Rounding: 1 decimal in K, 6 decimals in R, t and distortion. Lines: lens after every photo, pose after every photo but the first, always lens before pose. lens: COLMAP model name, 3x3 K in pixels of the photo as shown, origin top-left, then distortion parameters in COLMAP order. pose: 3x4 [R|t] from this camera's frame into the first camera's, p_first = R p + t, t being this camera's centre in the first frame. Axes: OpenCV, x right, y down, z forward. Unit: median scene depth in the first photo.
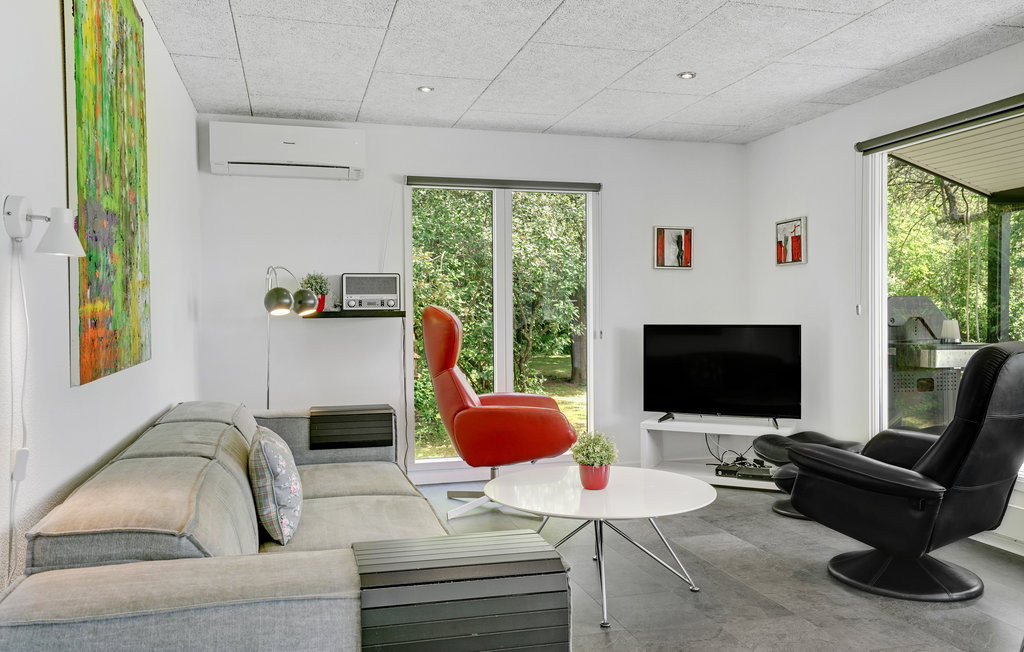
lens RADIAL K [[791.7, 0, 515.7], [0, 791.7, 330.2], [0, 0, 1]] dist [0.039245, 0.007110]
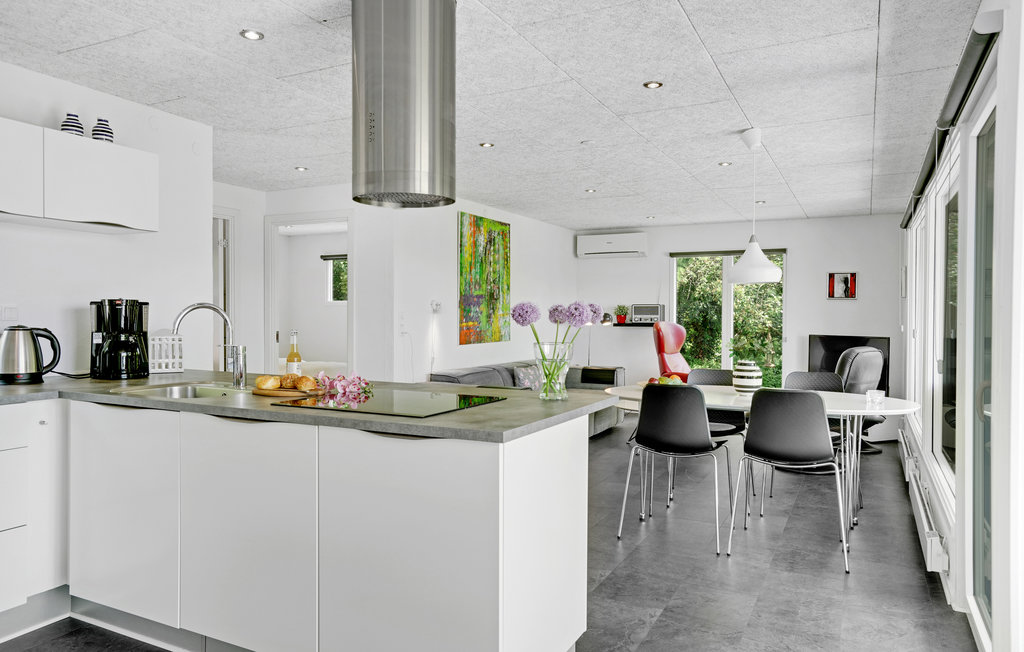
lens RADIAL K [[690.1, 0, 515.6], [0, 690.1, 325.1], [0, 0, 1]] dist [0.006202, 0.006466]
pose [[0.736084, 0.019918, -0.676598, 0.744509], [-0.025016, 0.999685, 0.002213, -0.015793], [0.676428, 0.015297, 0.736350, -0.487339]]
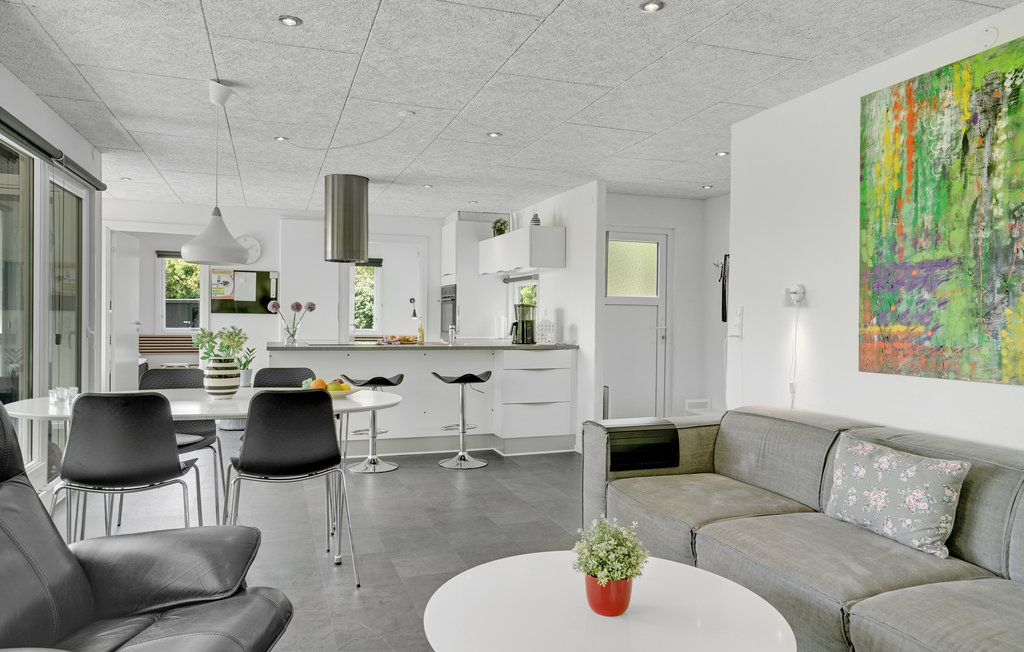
lens RADIAL K [[690.1, 0, 516.3], [0, 690.1, 328.3], [0, 0, 1]] dist [0.006202, 0.006466]
pose [[-0.997438, -0.002512, -0.071498, 0.142334], [-0.005195, 0.999288, 0.037371, -0.034459], [0.071353, 0.037646, -0.996740, 1.022269]]
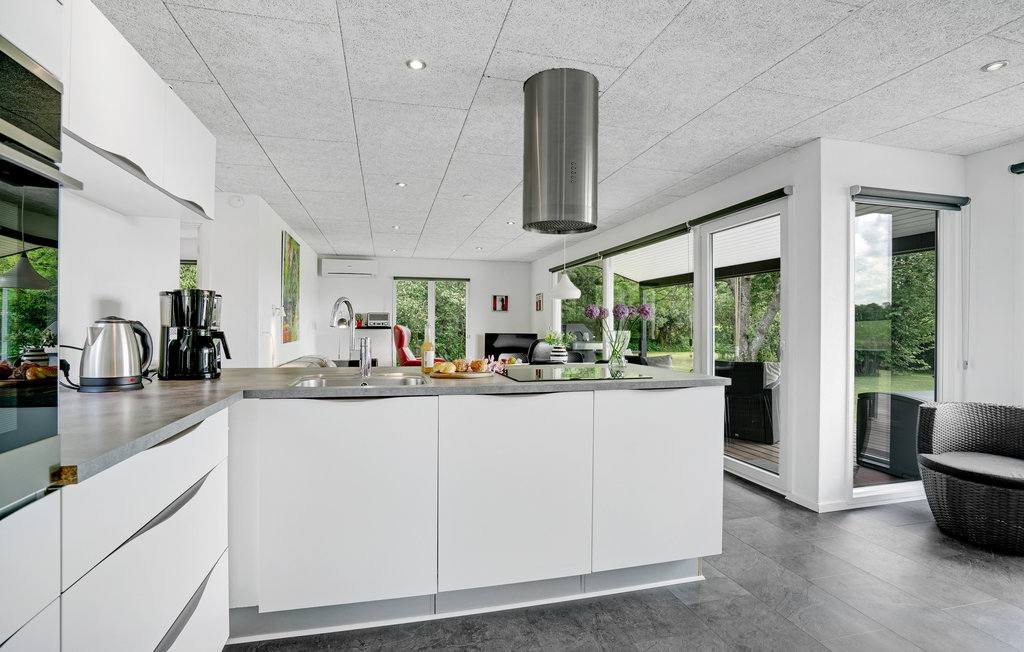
lens RADIAL K [[486.9, 0, 503.5], [0, 486.9, 320.5], [0, 0, 1]] dist [-0.004057, -0.000157]
pose [[0.999353, 0.011595, -0.034055, 0.304462], [-0.012771, 0.999322, -0.034518, 0.006955], [0.033632, 0.034930, 0.998824, -0.658649]]
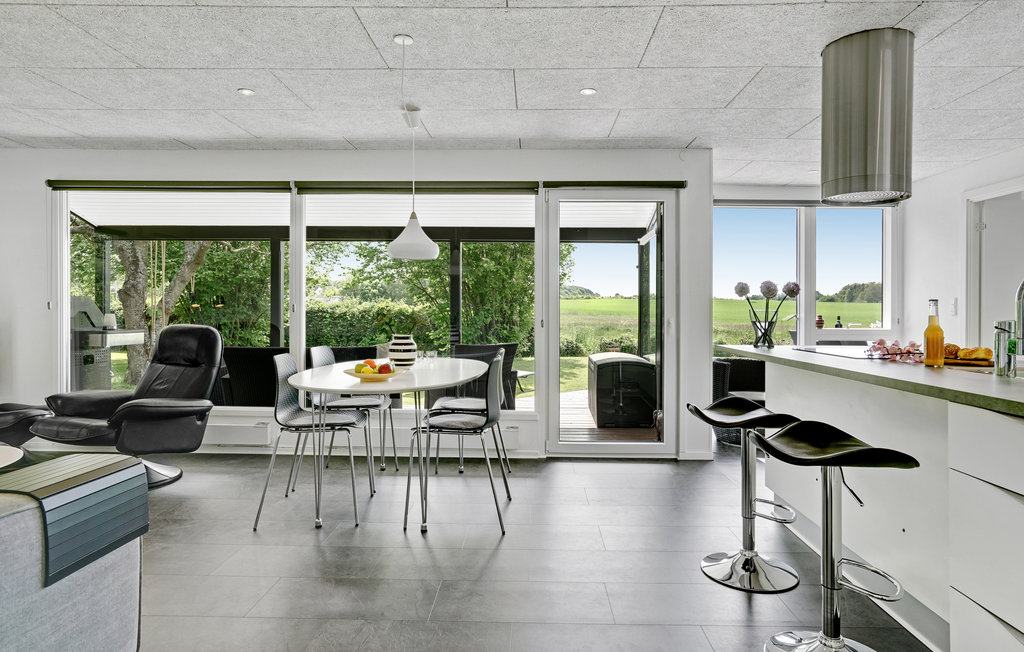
lens RADIAL K [[619.2, 0, 515.1], [0, 619.2, 319.6], [0, 0, 1]] dist [0.006262, 0.001529]
pose [[0.294209, -0.004994, 0.955728, -0.300425], [0.011657, 0.999931, 0.001636, 0.004637], [-0.955670, 0.010660, 0.294247, -0.038525]]
